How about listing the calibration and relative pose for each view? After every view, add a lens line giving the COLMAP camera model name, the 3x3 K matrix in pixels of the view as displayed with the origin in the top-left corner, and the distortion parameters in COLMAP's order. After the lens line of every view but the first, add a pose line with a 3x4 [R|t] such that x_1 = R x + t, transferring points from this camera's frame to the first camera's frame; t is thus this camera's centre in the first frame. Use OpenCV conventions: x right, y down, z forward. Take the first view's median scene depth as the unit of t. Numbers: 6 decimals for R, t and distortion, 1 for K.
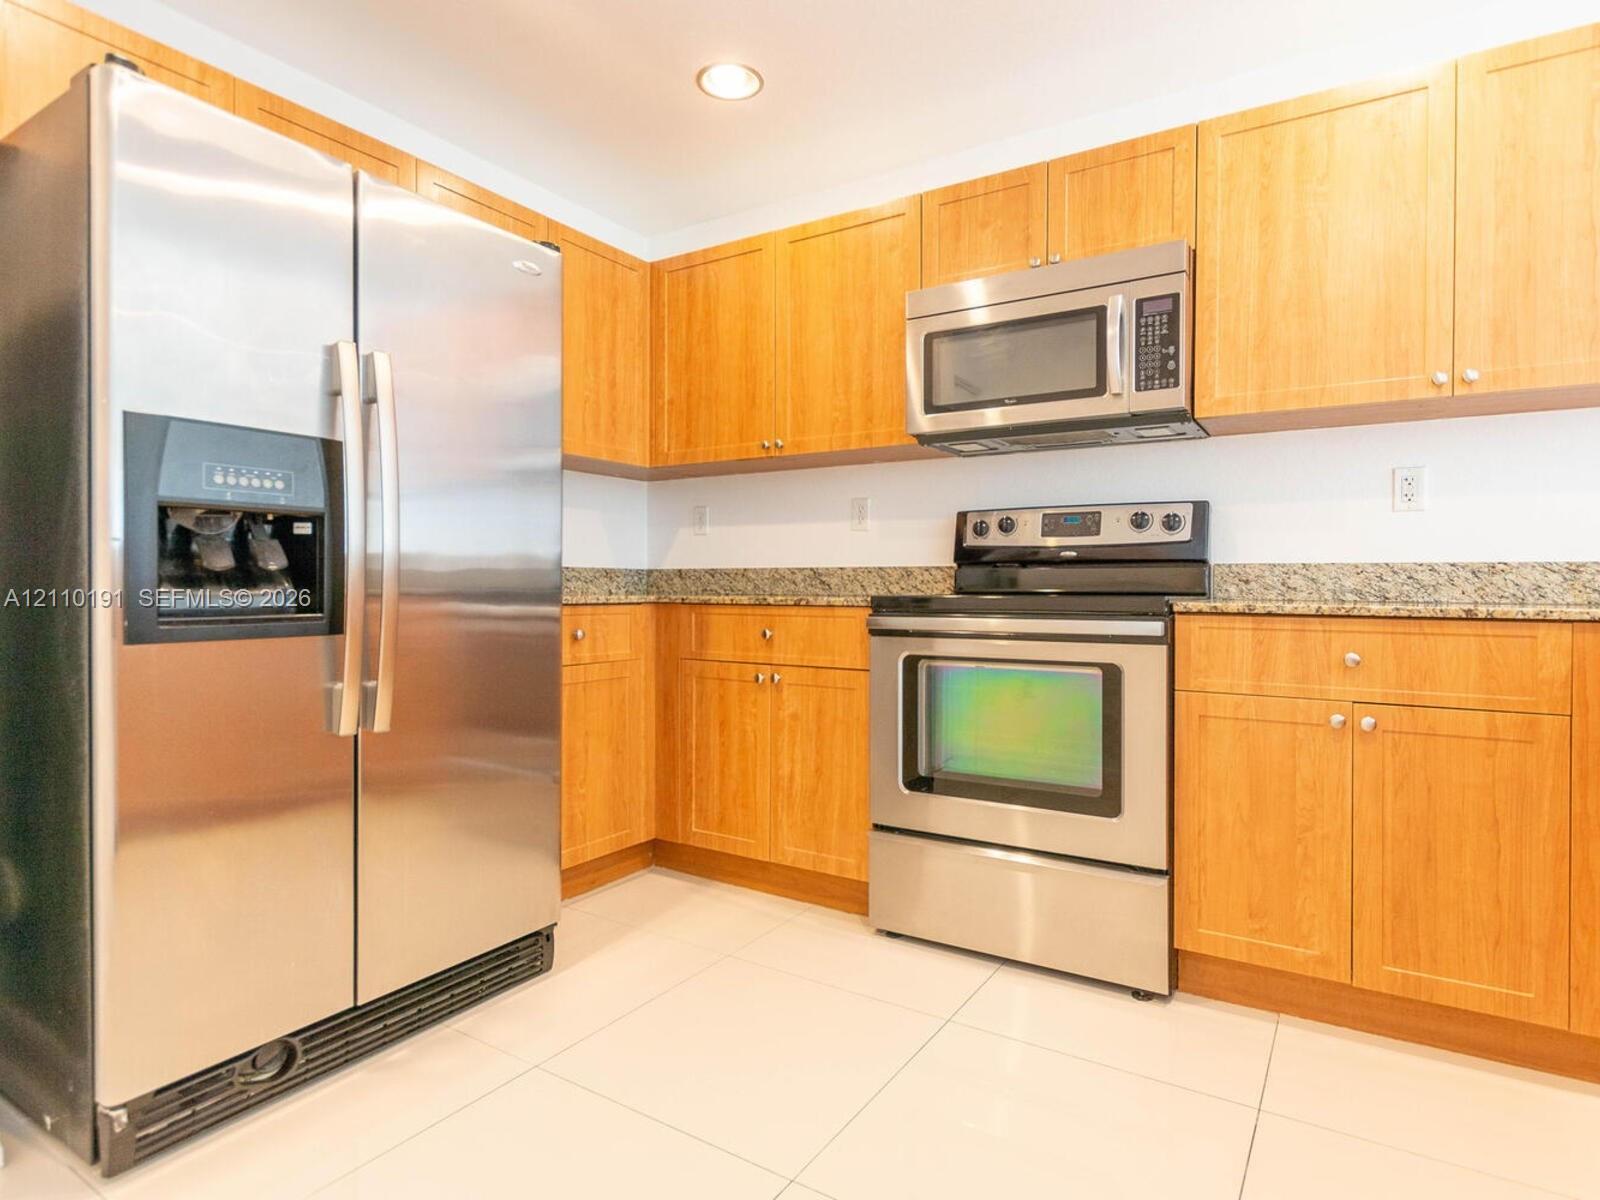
lens RADIAL K [[854.4, 0, 854.0], [0, 854.4, 599.9], [0, 0, 1]] dist [0.004084, -0.000350]
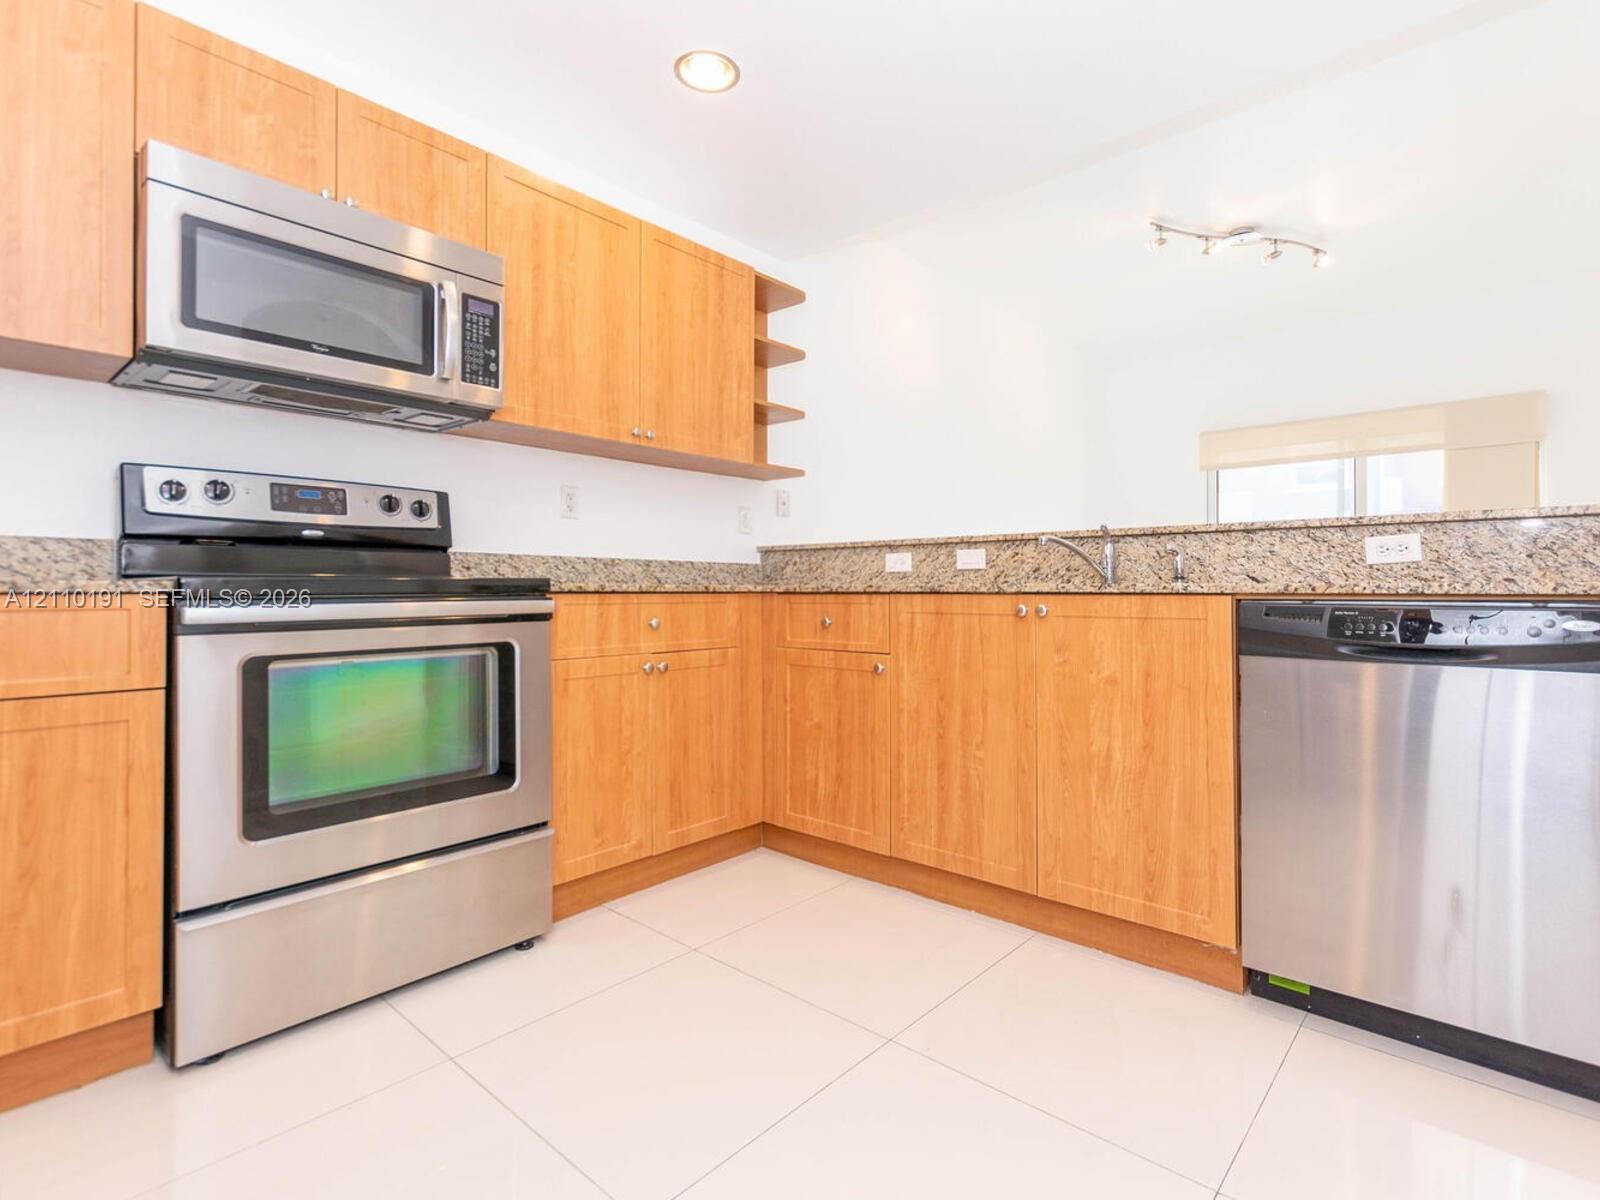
lens RADIAL K [[800.5, 0, 800.2], [0, 800.5, 588.7], [0, 0, 1]] dist [0.009285, -0.001589]
pose [[0.187577, -0.003648, 0.982243, -0.551499], [0.016333, 0.999866, 0.000594, 0.013165], [-0.982114, 0.015931, 0.187611, 0.422278]]
